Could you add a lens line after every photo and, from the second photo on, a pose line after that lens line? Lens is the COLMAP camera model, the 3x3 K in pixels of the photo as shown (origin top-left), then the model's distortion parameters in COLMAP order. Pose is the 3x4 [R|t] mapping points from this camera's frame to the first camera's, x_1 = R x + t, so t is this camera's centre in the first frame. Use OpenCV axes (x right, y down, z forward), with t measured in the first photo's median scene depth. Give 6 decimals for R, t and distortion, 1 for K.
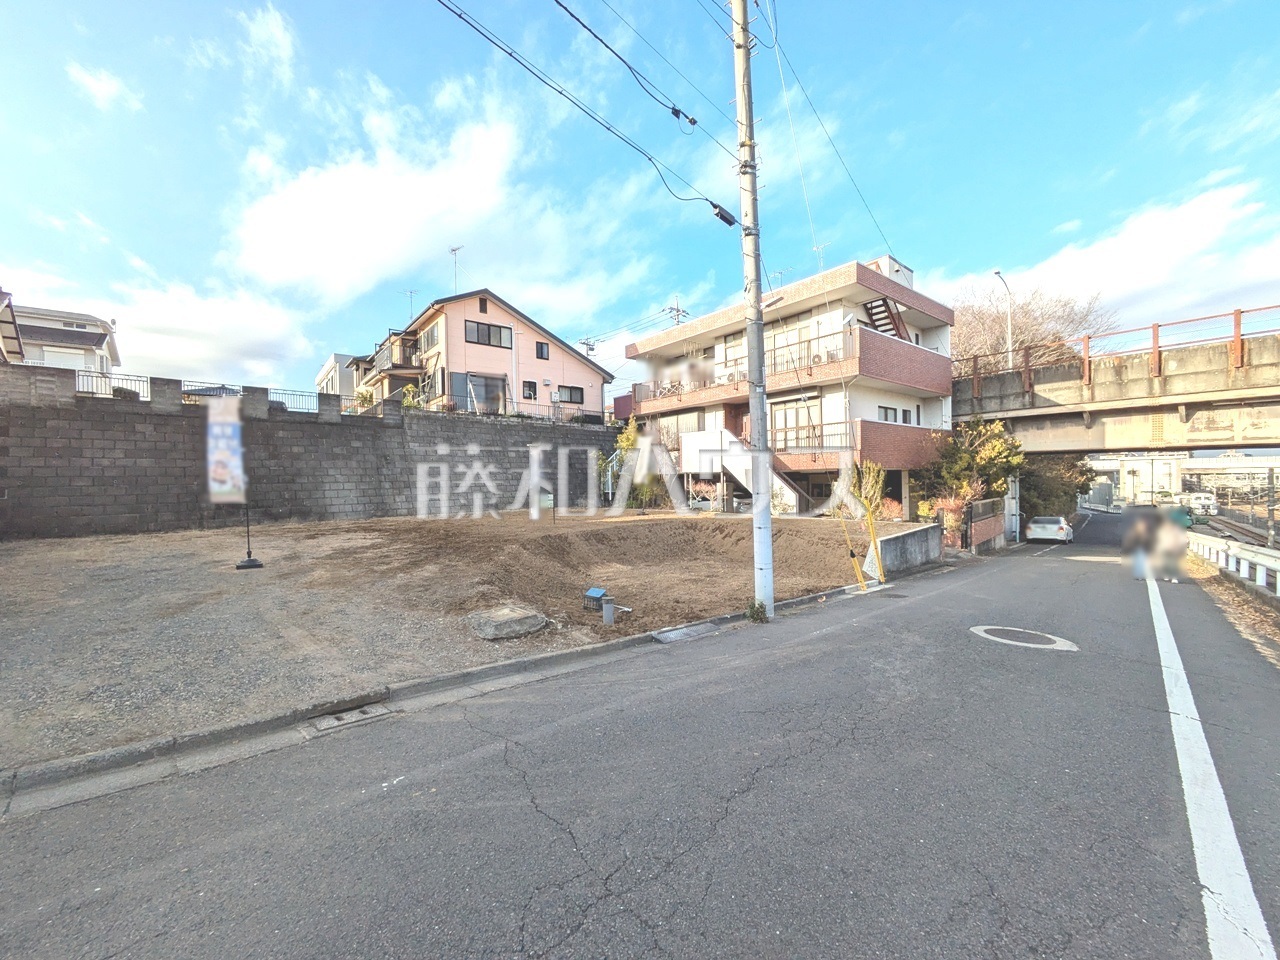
lens RADIAL K [[504.5, 0, 642.4], [0, 504.5, 480.9], [0, 0, 1]] dist [-0.002938, 0.001834]
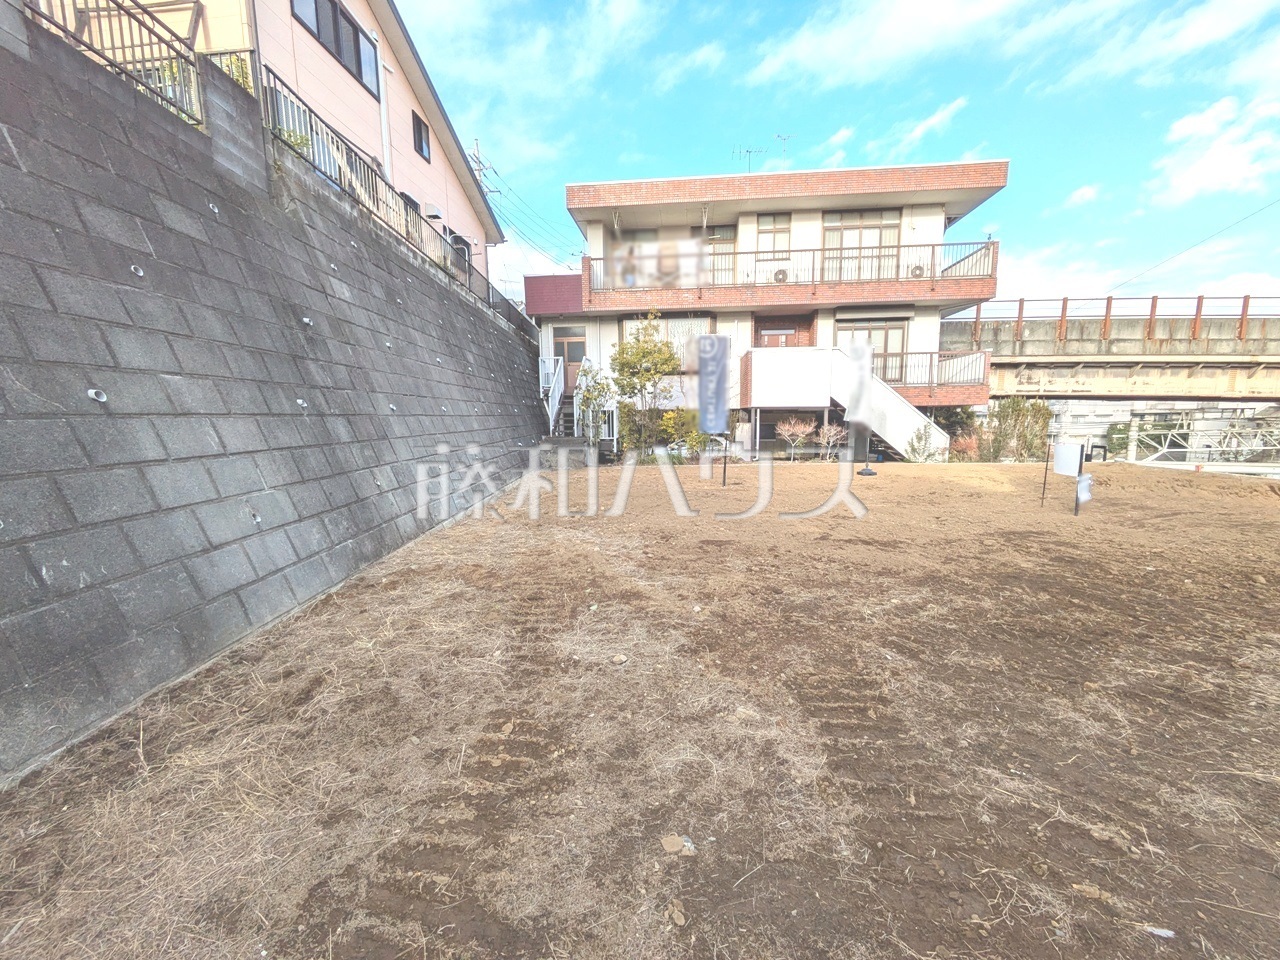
lens RADIAL K [[504.5, 0, 641.6], [0, 504.5, 482.1], [0, 0, 1]] dist [-0.002938, 0.001834]
pose [[0.698627, -0.083744, 0.710568, -0.575486], [0.001288, 0.993272, 0.115797, 0.005593], [-0.715485, -0.079984, 0.694035, 0.707323]]
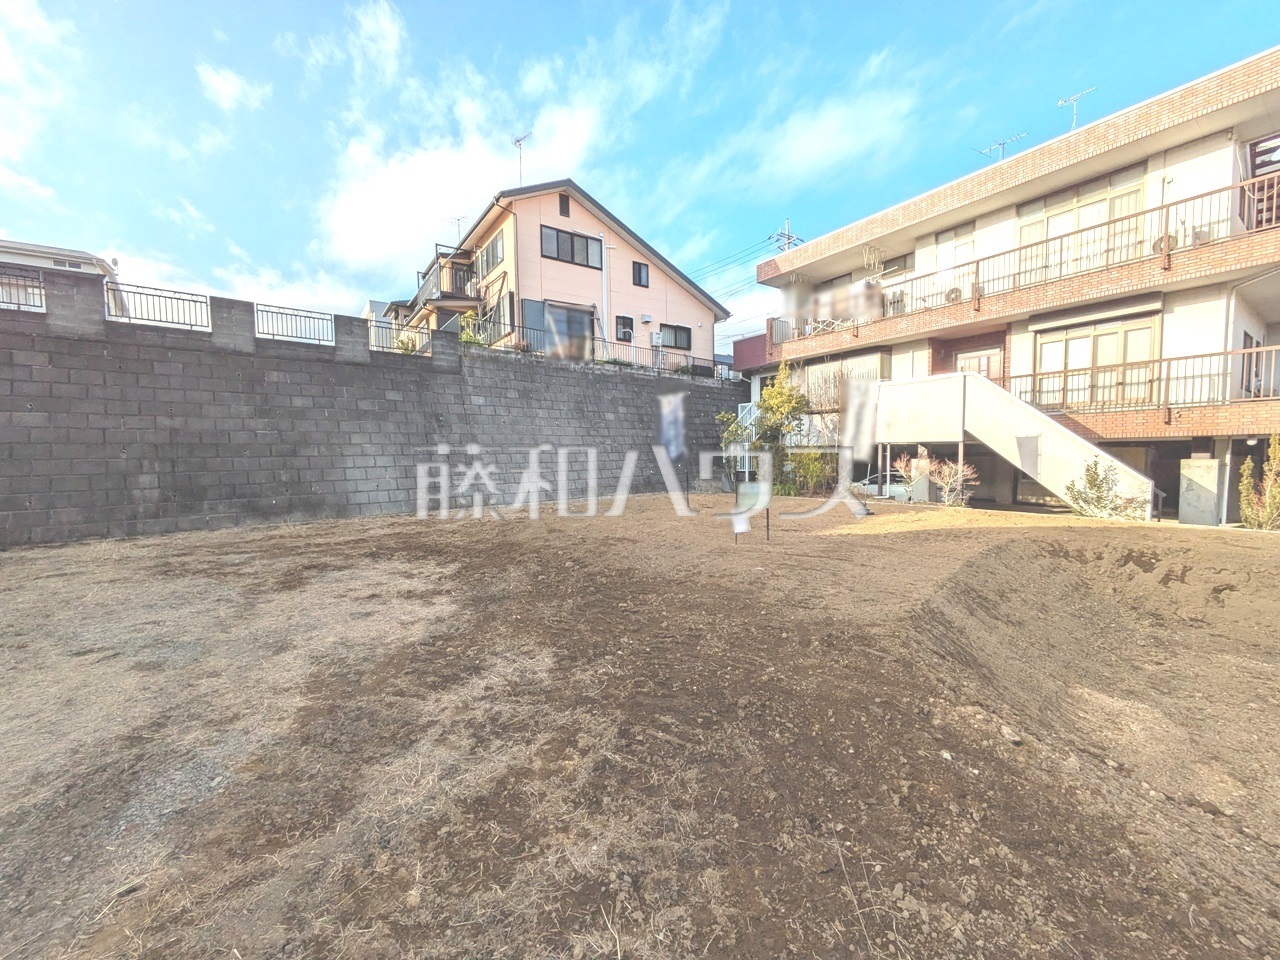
lens RADIAL K [[504.5, 0, 641.5], [0, 504.5, 481.3], [0, 0, 1]] dist [-0.002938, 0.001834]
pose [[0.997444, 0.008590, -0.070938, -0.199397], [-0.004764, 0.998534, 0.053927, -0.000357], [0.071298, -0.053451, 0.996022, 0.365250]]
